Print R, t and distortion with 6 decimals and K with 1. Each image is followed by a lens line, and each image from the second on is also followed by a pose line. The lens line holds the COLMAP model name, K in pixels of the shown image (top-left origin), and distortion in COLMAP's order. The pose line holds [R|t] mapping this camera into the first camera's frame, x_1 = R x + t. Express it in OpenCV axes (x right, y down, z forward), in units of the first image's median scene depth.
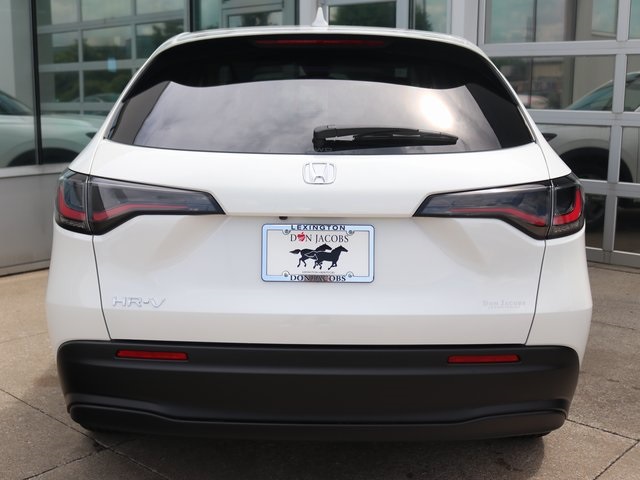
lens RADIAL K [[800.8, 0, 315.7], [0, 800.8, 249.4], [0, 0, 1]] dist [-0.043179, 0.001213]
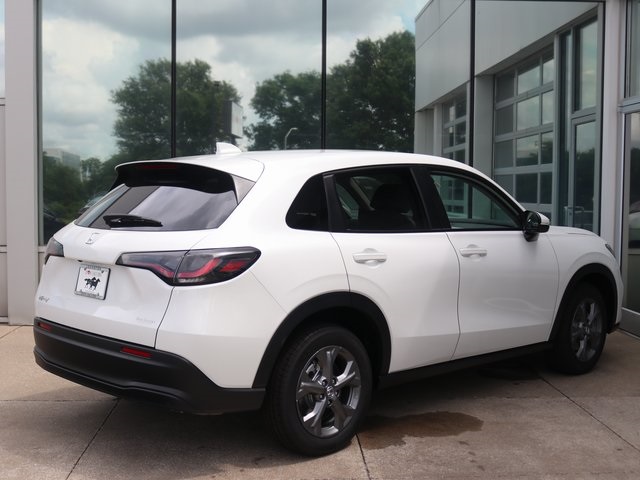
lens RADIAL K [[815.9, 0, 320.0], [0, 815.9, 240.0], [0, 0, 1]] dist [-0.053947, -0.031215]
pose [[0.723862, 0.049725, -0.688150, 1.649199], [-0.141468, 0.986905, -0.077496, -0.018543], [0.675285, 0.153448, 0.721418, -0.009033]]
